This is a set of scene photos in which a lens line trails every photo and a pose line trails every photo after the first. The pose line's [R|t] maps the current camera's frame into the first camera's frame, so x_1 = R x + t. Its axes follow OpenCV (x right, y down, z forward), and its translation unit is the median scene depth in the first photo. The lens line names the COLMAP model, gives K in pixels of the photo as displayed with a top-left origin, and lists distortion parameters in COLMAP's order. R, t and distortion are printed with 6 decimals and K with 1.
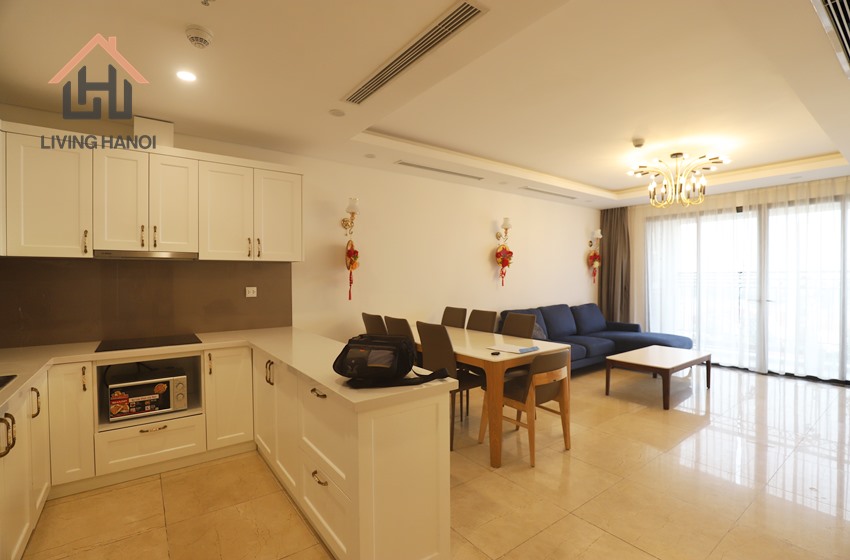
lens RADIAL K [[391.3, 0, 429.1], [0, 391.3, 280.9], [0, 0, 1]] dist [-0.027252, 0.000872]
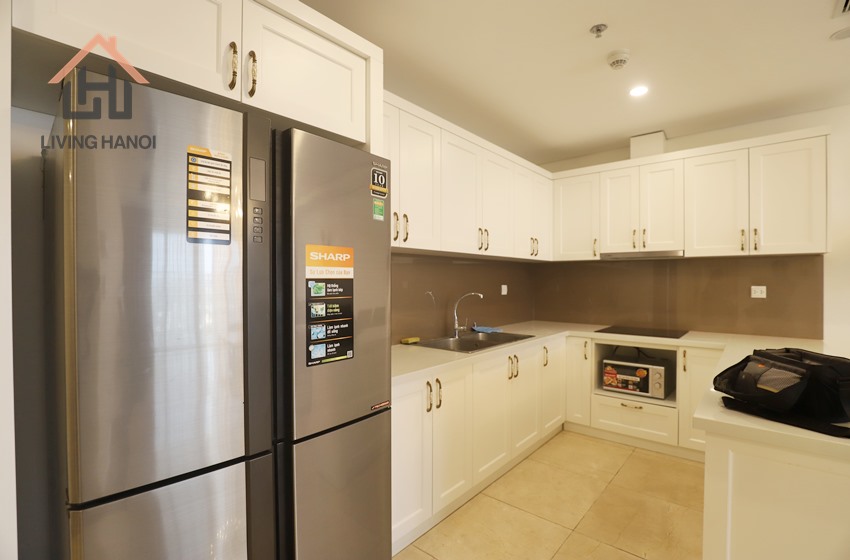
lens RADIAL K [[391.3, 0, 429.1], [0, 391.3, 280.9], [0, 0, 1]] dist [-0.027252, 0.000872]
pose [[0.221455, 0.006188, -0.975151, 0.264959], [-0.012100, 0.999920, 0.003598, 0.013370], [0.975096, 0.011003, 0.221512, 0.141890]]
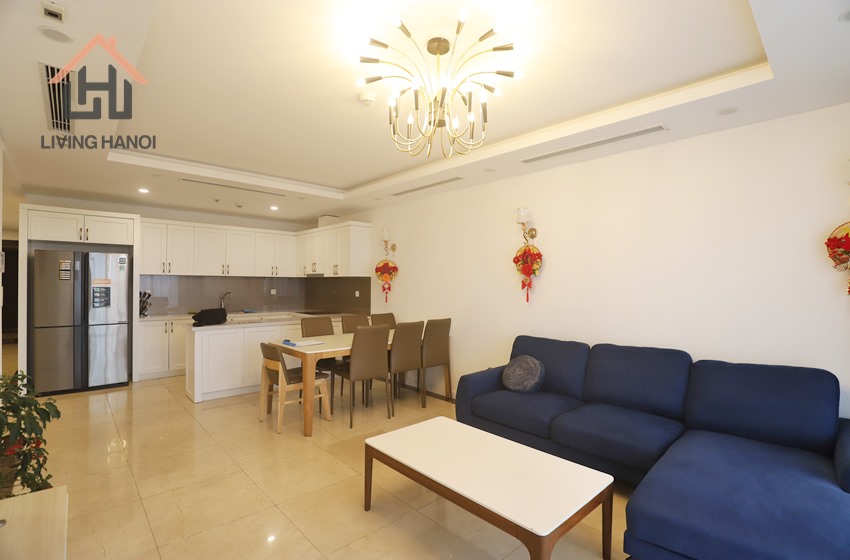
lens RADIAL K [[391.3, 0, 429.1], [0, 391.3, 280.9], [0, 0, 1]] dist [-0.027252, 0.000872]
pose [[0.109522, -0.001953, -0.993982, 1.772391], [-0.019302, 0.999805, -0.004091, -0.038214], [0.993797, 0.019634, 0.109463, 1.471483]]
